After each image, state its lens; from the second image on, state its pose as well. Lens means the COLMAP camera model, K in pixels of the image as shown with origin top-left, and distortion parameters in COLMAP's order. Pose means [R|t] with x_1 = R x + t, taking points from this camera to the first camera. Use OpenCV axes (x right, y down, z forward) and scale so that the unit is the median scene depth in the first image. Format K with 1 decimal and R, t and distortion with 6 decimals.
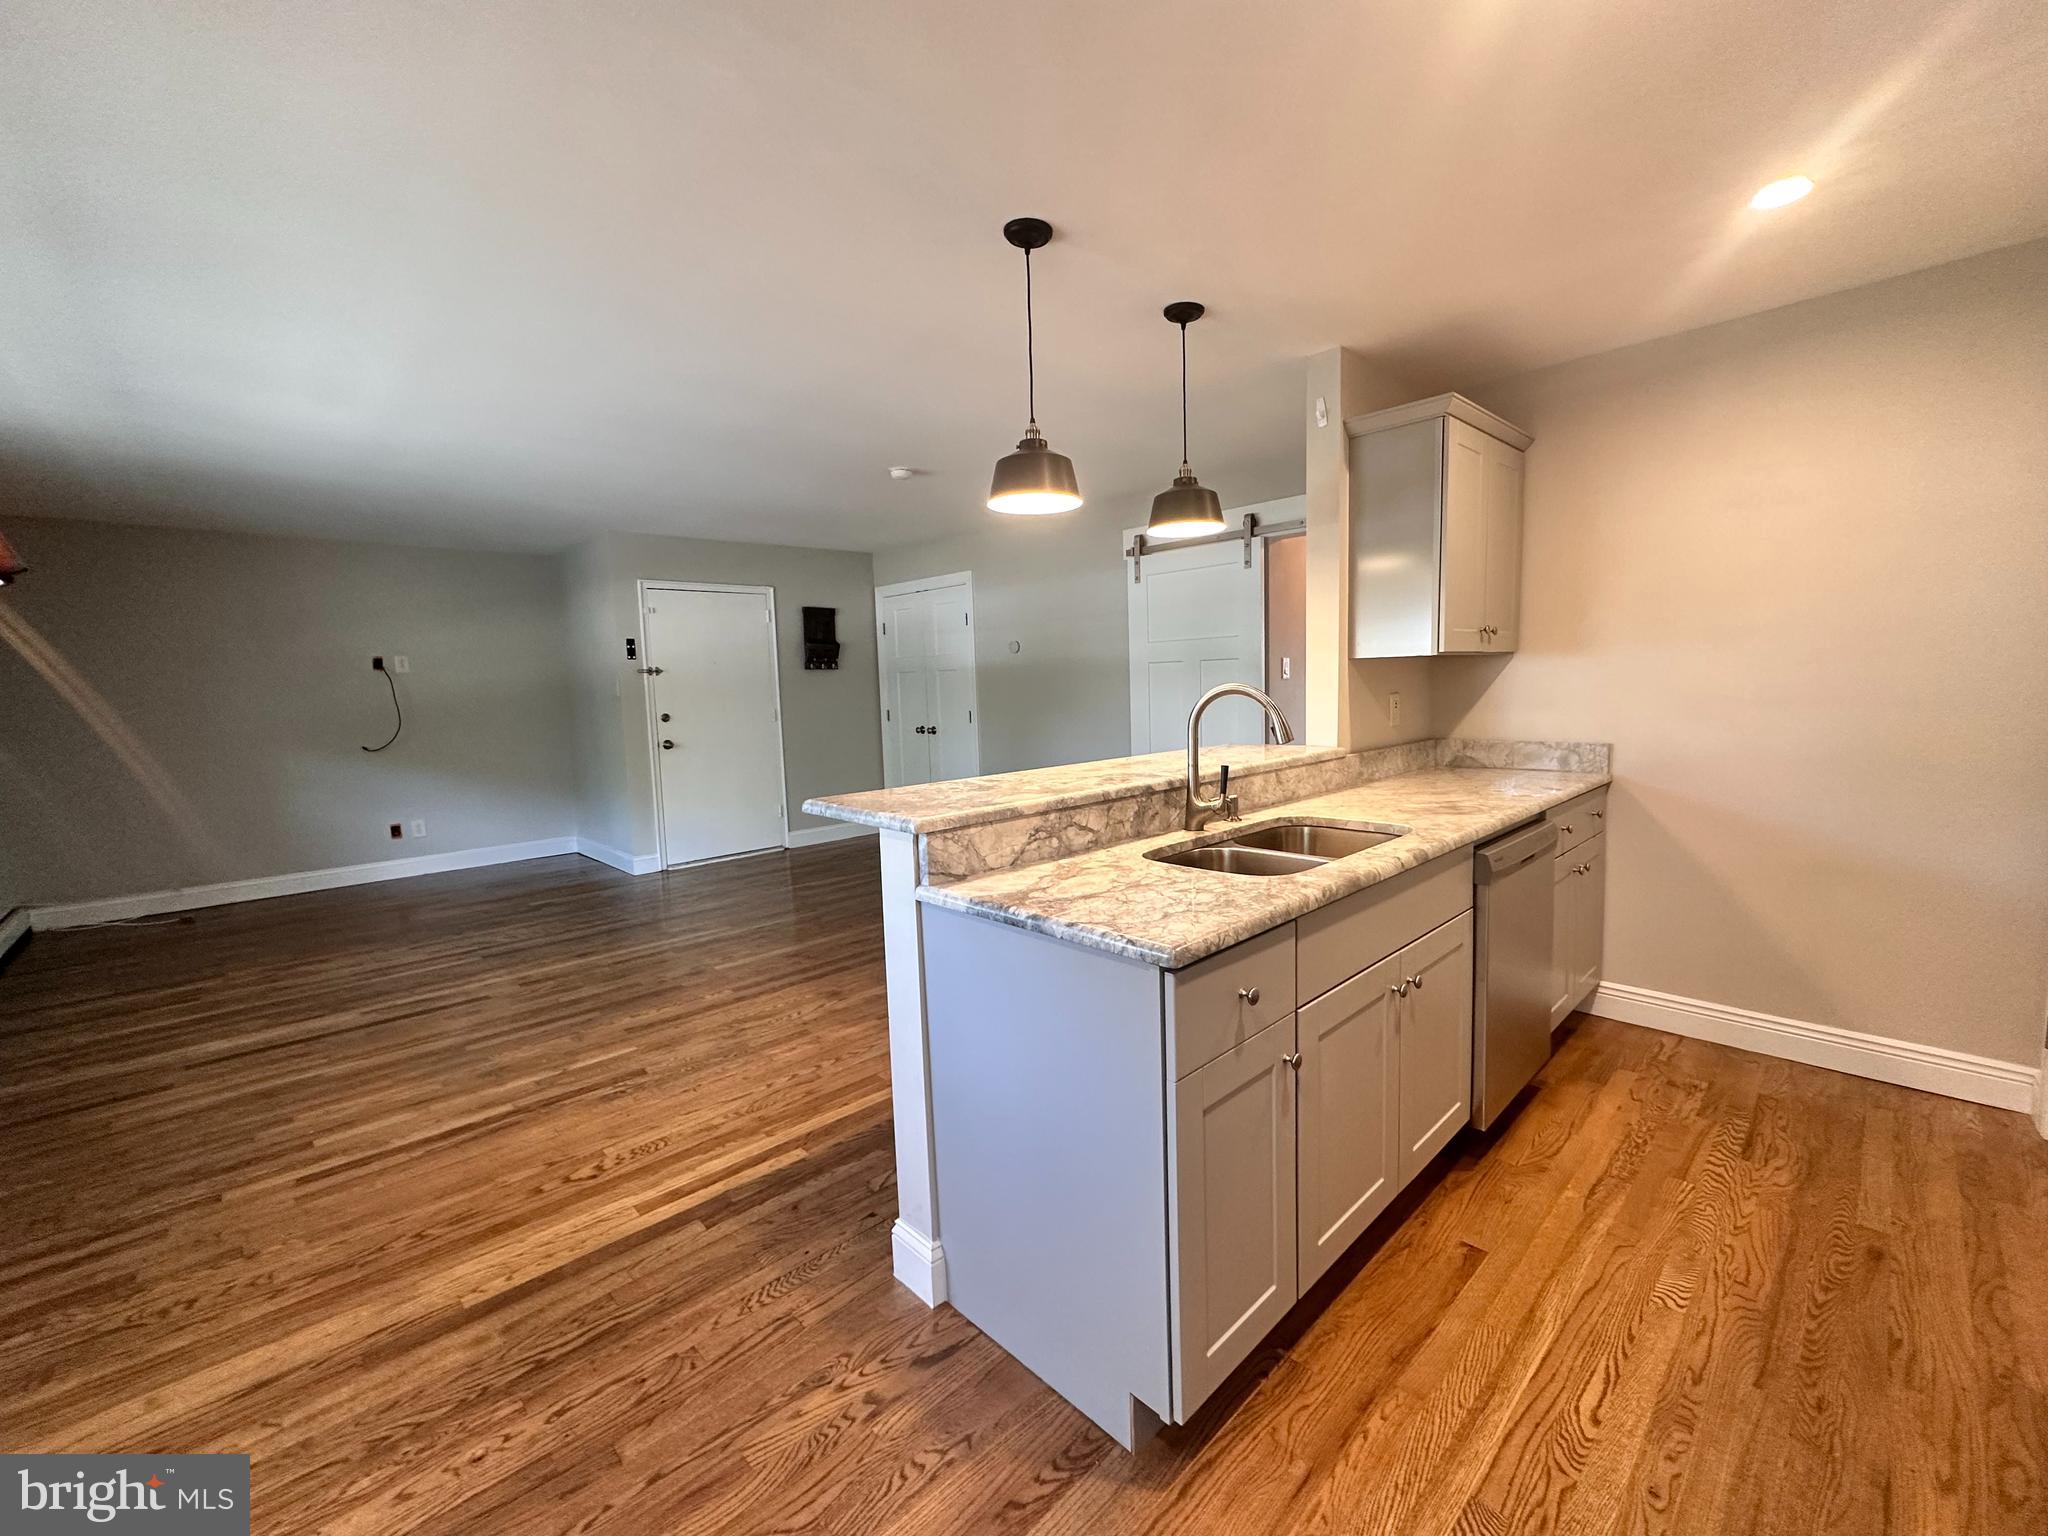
lens RADIAL K [[836.5, 0, 1022.1], [0, 836.5, 762.5], [0, 0, 1]] dist [-0.003996, 0.000836]
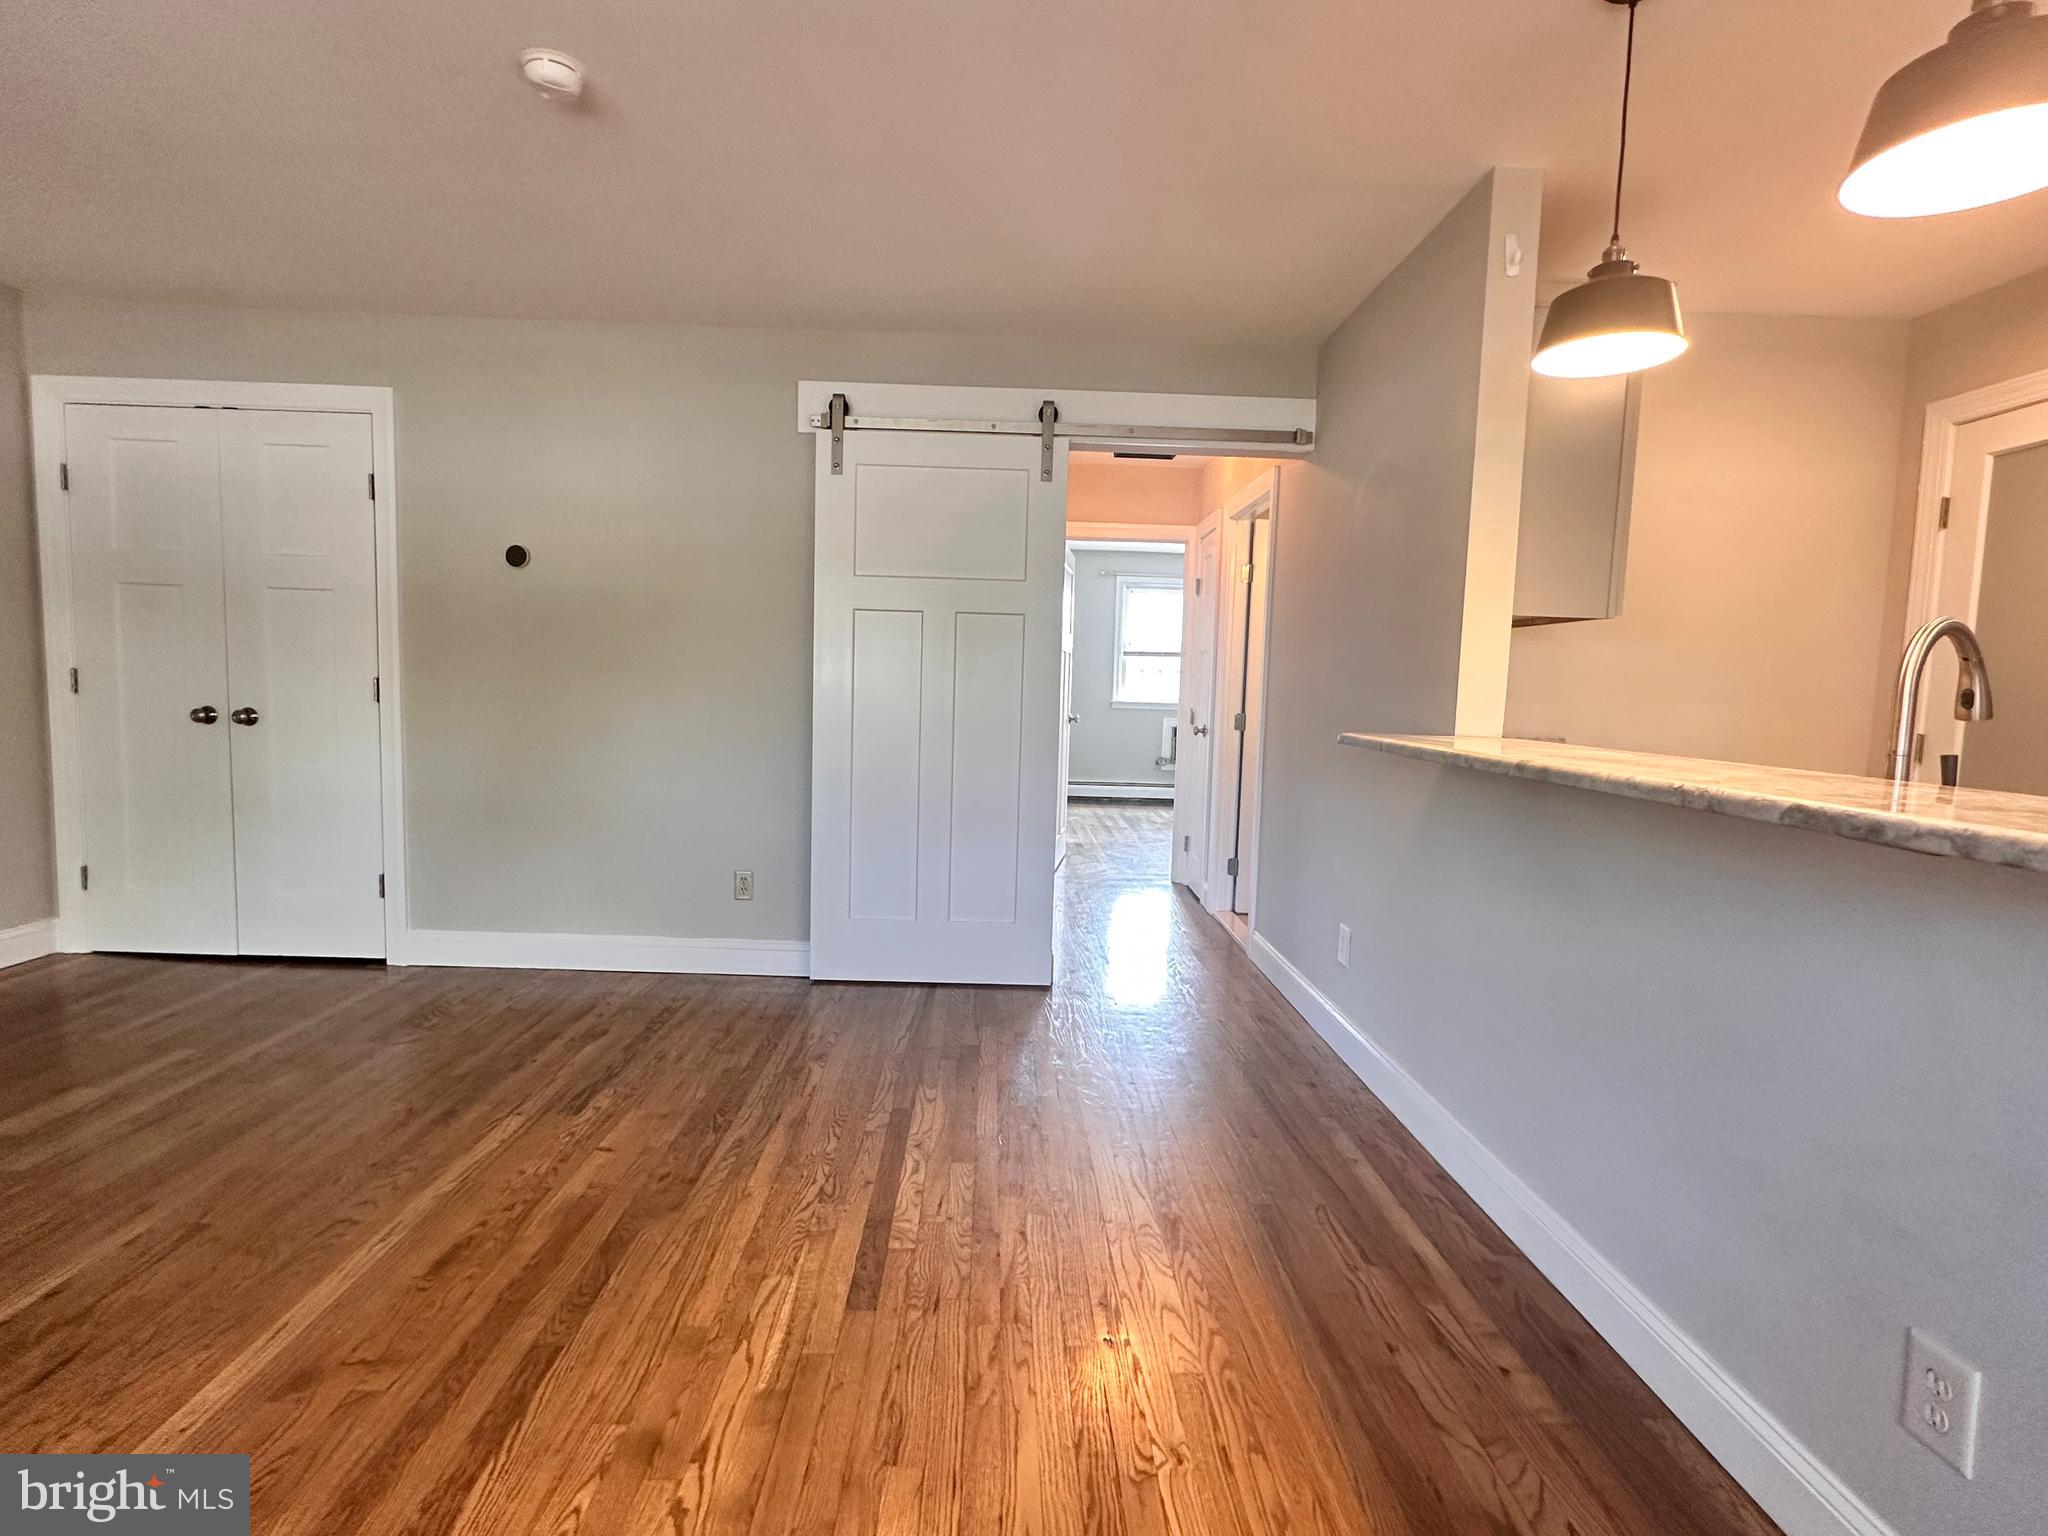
lens RADIAL K [[989.0, 0, 1017.3], [0, 989.0, 764.2], [0, 0, 1]] dist [-0.004585, -0.000223]
pose [[0.670915, -0.009880, 0.741468, -0.553245], [0.021005, 0.999763, -0.005685, -0.000693], [-0.741237, 0.019388, 0.670964, 0.797210]]
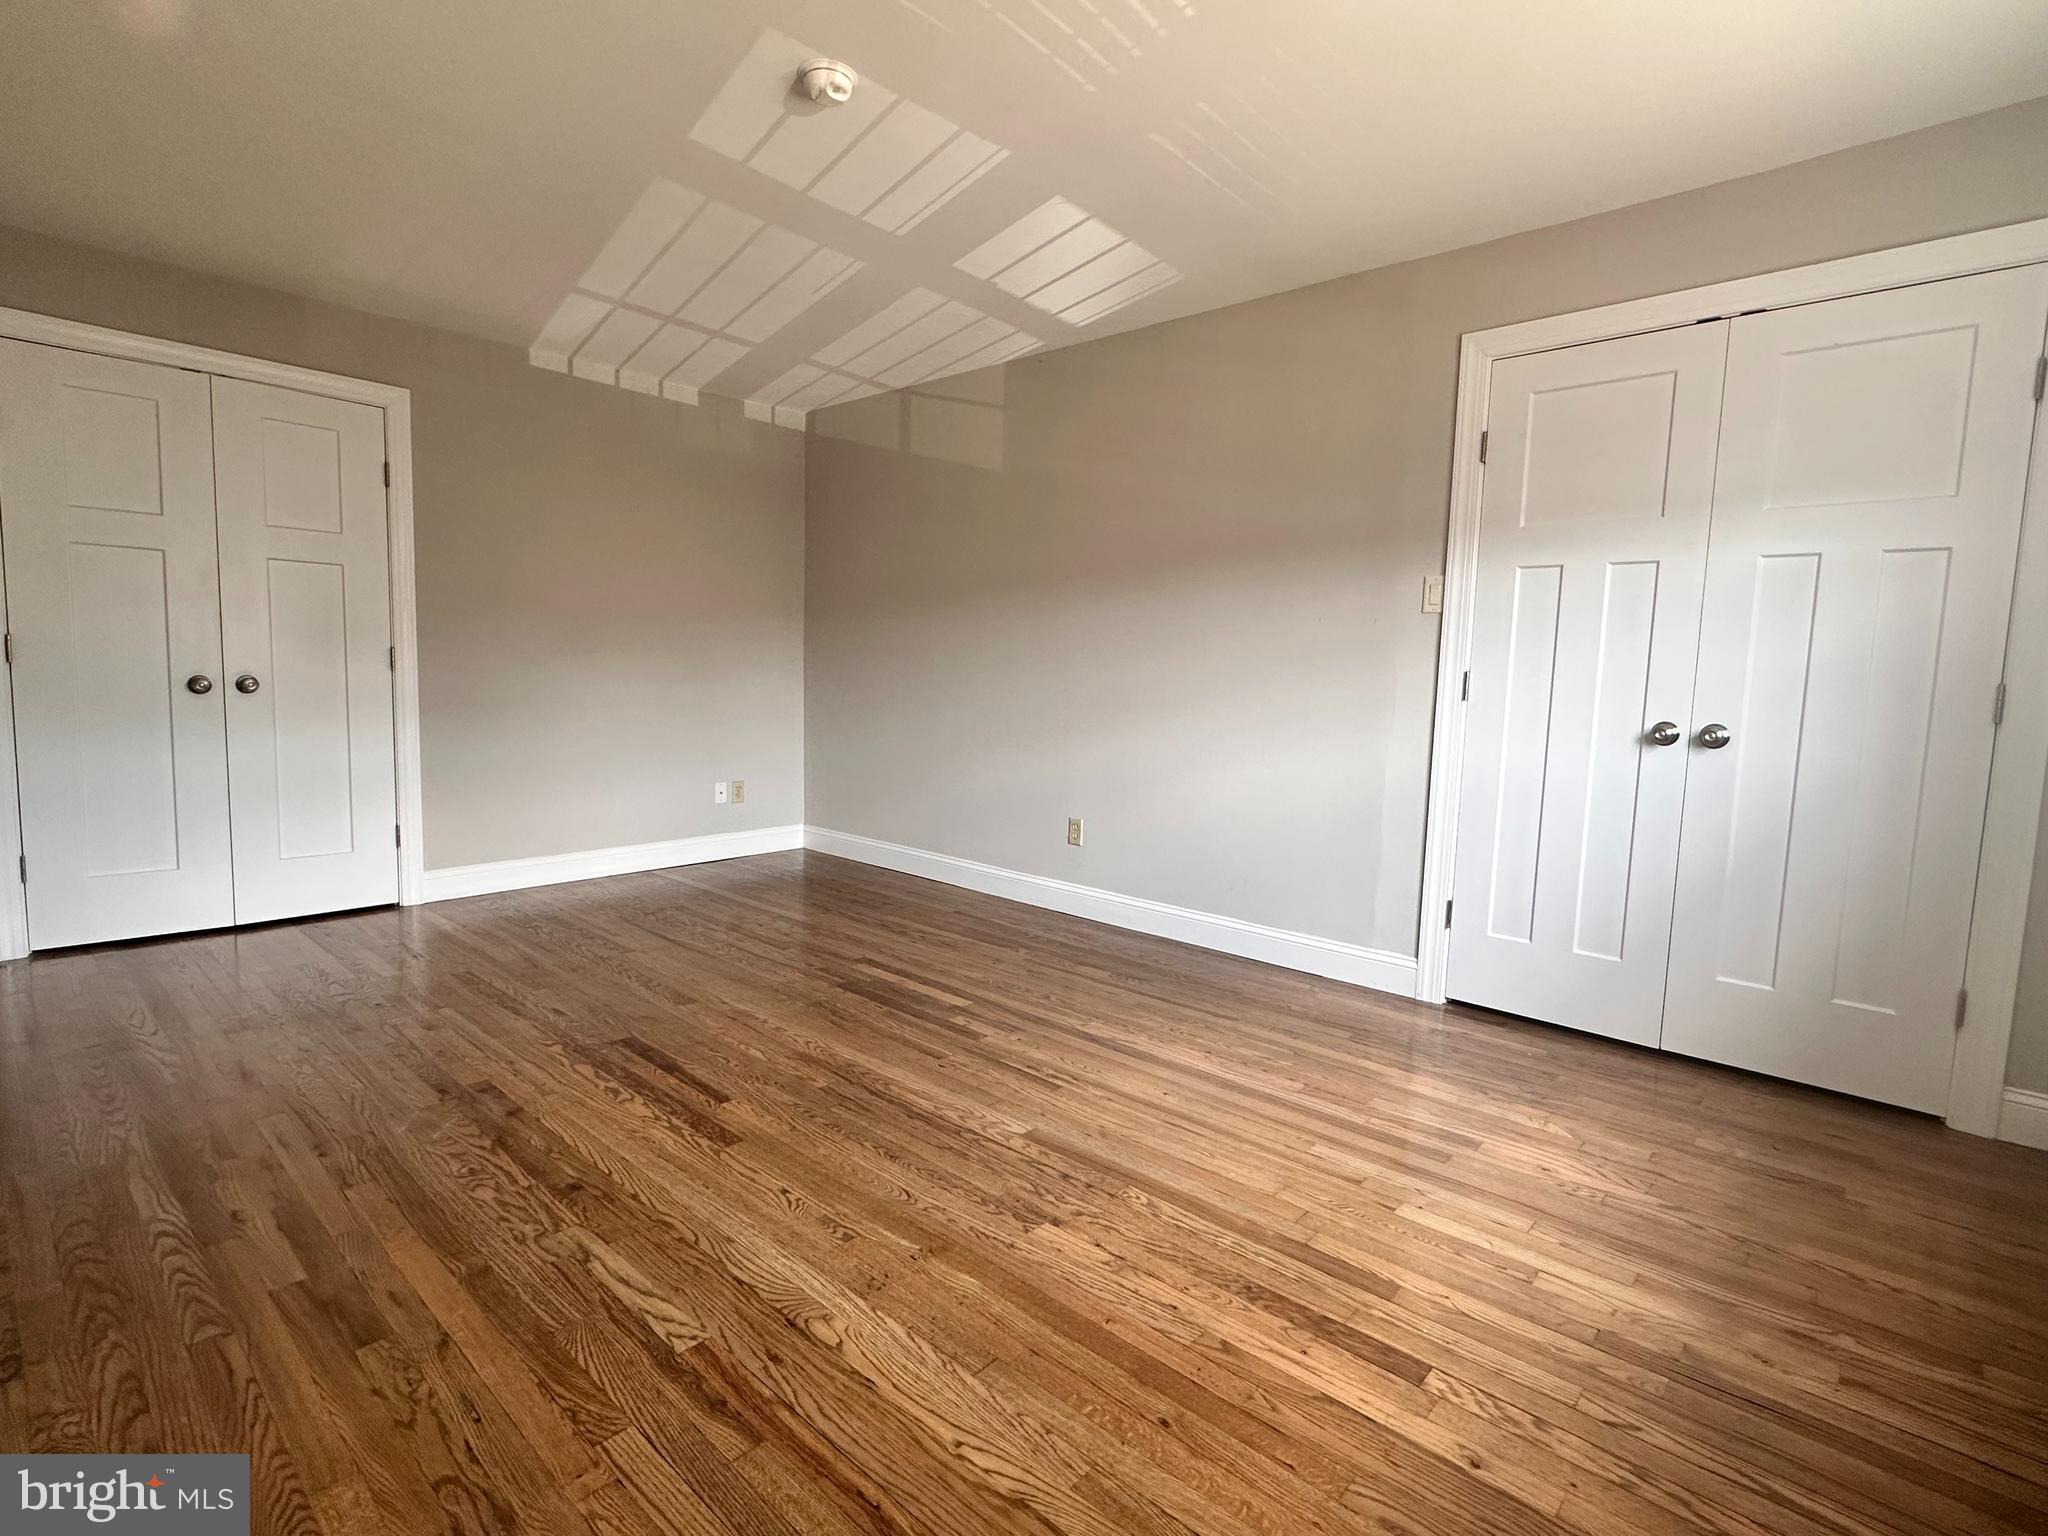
lens RADIAL K [[990.7, 0, 1018.8], [0, 990.7, 770.1], [0, 0, 1]] dist [-0.002323, 0.000349]
pose [[-0.071886, -0.066925, 0.995165, -1.696974], [0.066935, 0.995173, 0.071760, -0.005023], [-0.995164, 0.071770, -0.067059, 1.503257]]
